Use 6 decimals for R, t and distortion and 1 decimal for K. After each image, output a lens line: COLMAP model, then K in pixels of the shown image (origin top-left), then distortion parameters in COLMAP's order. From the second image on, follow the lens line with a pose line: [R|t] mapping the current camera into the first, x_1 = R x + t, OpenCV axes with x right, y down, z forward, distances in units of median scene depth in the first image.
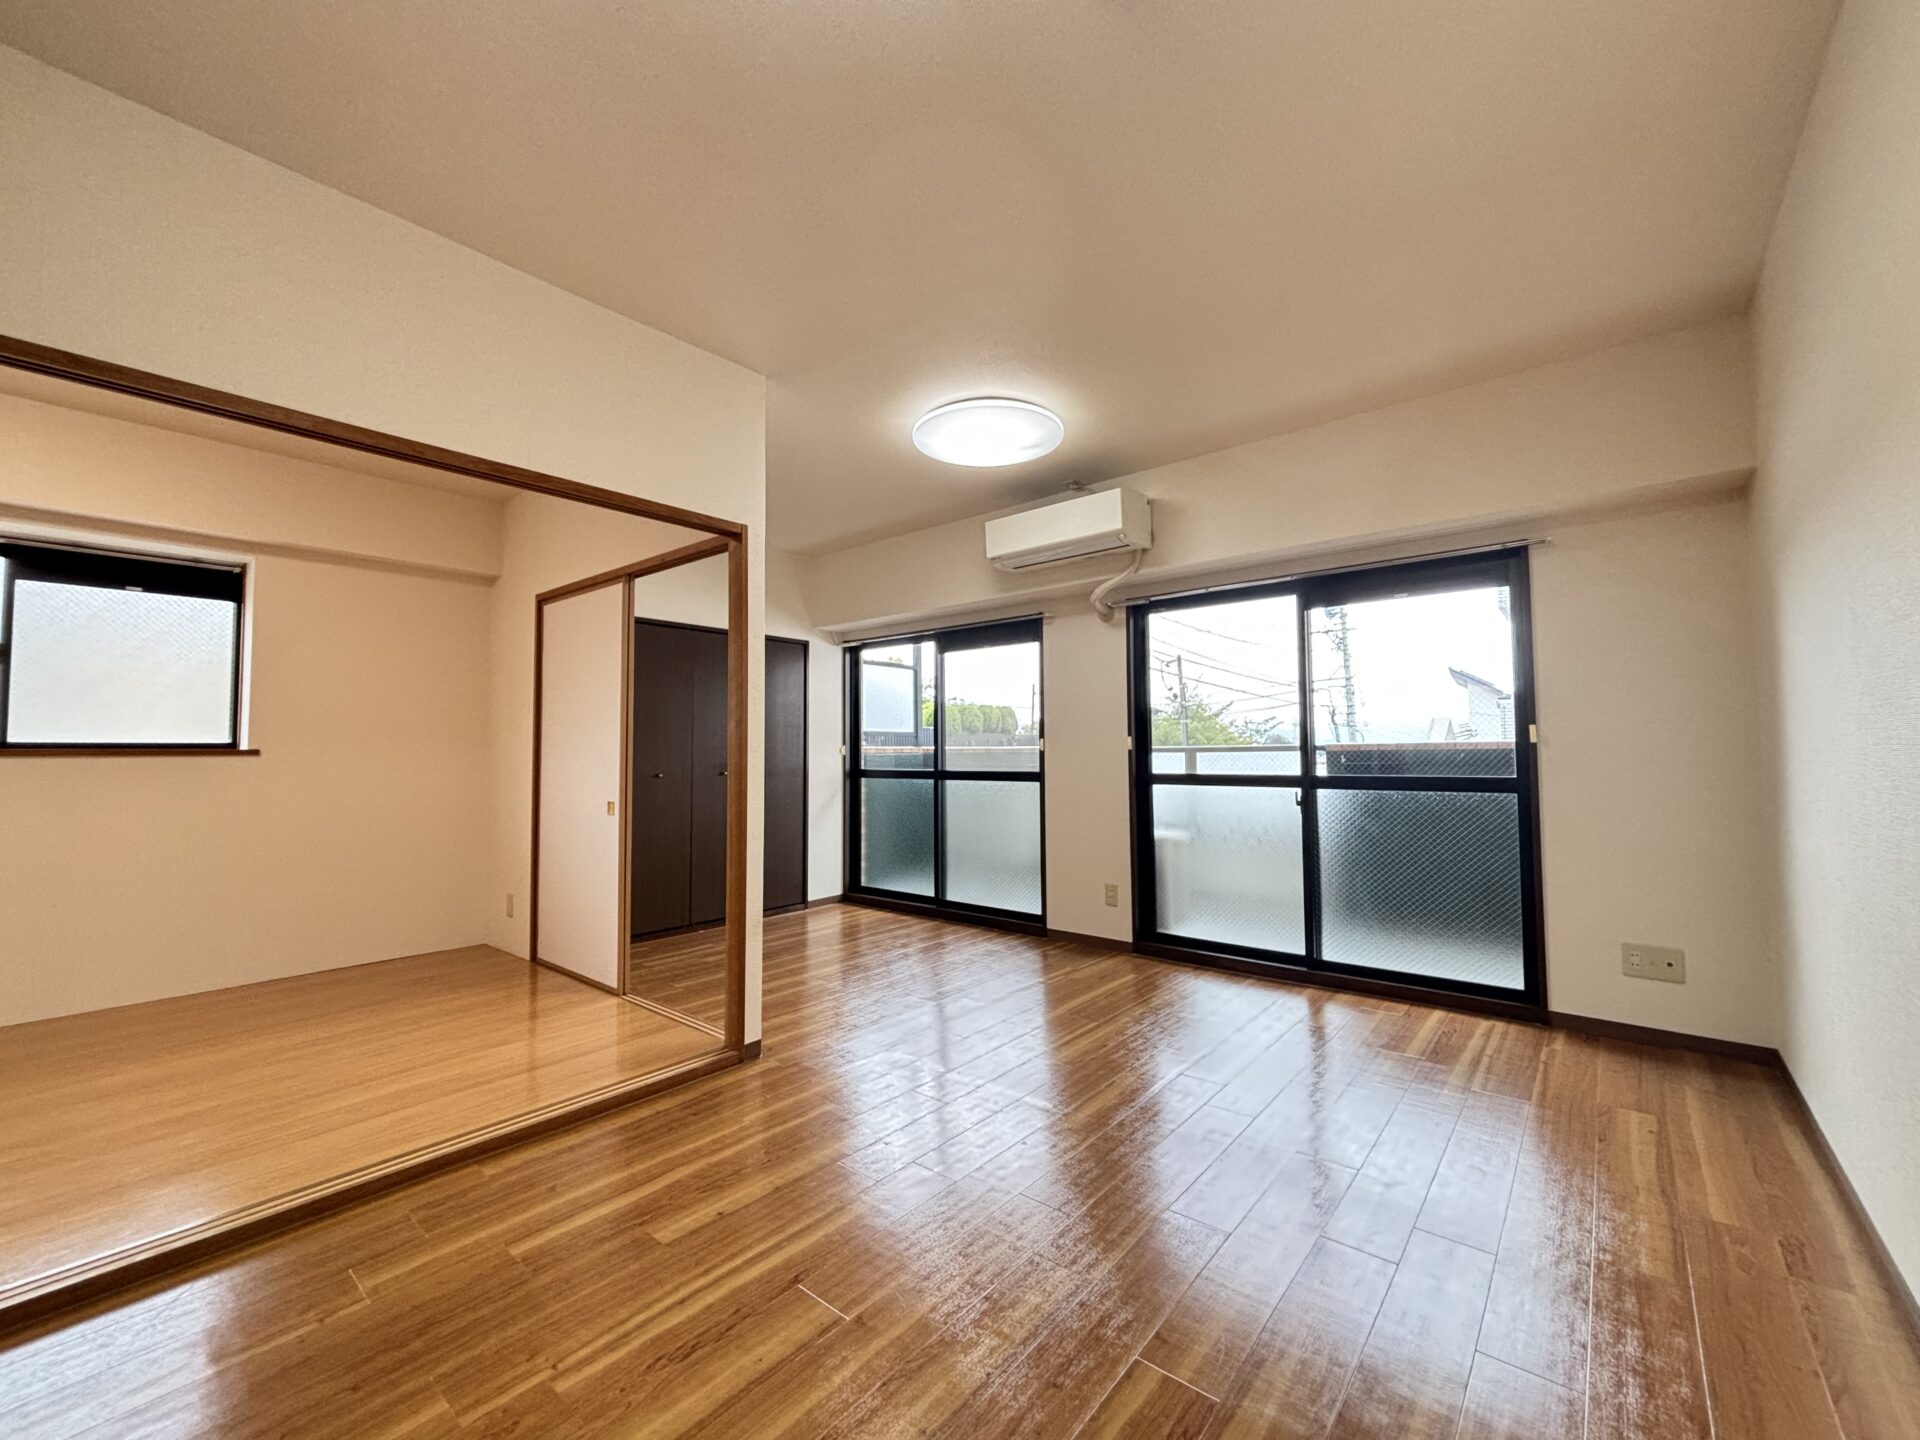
lens RADIAL K [[772.6, 0, 961.9], [0, 772.6, 709.6], [0, 0, 1]] dist [0.003377, -0.000386]
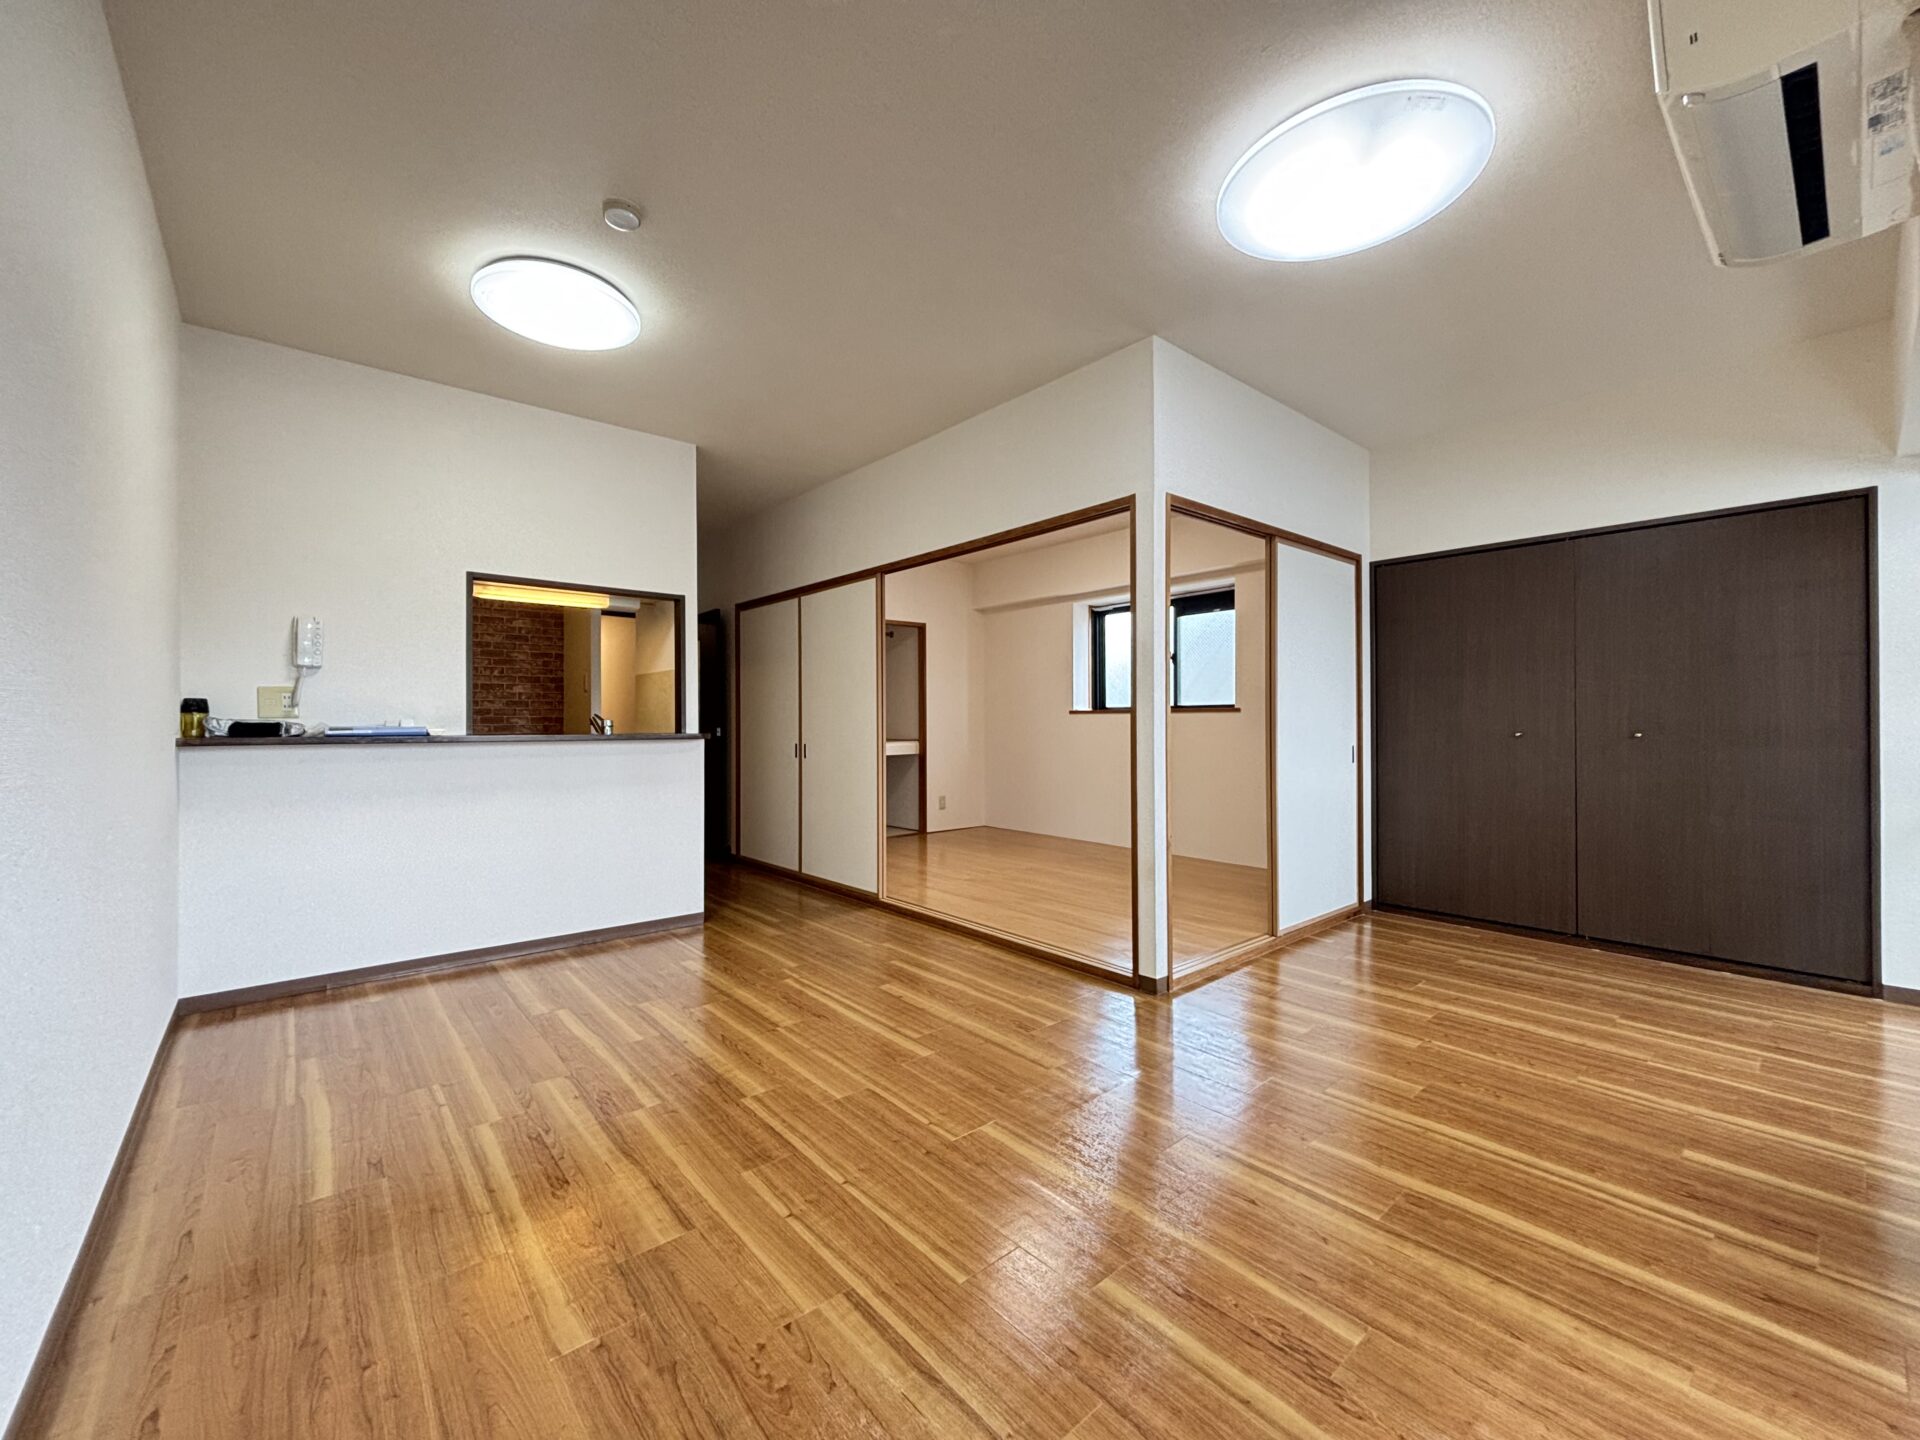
lens RADIAL K [[772.6, 0, 965.7], [0, 772.6, 722.0], [0, 0, 1]] dist [0.003377, -0.000386]
pose [[-0.167150, 0.009216, -0.985888, 1.092678], [0.071405, 0.997444, -0.002782, 0.079309], [0.983342, -0.070862, -0.167381, 1.257529]]
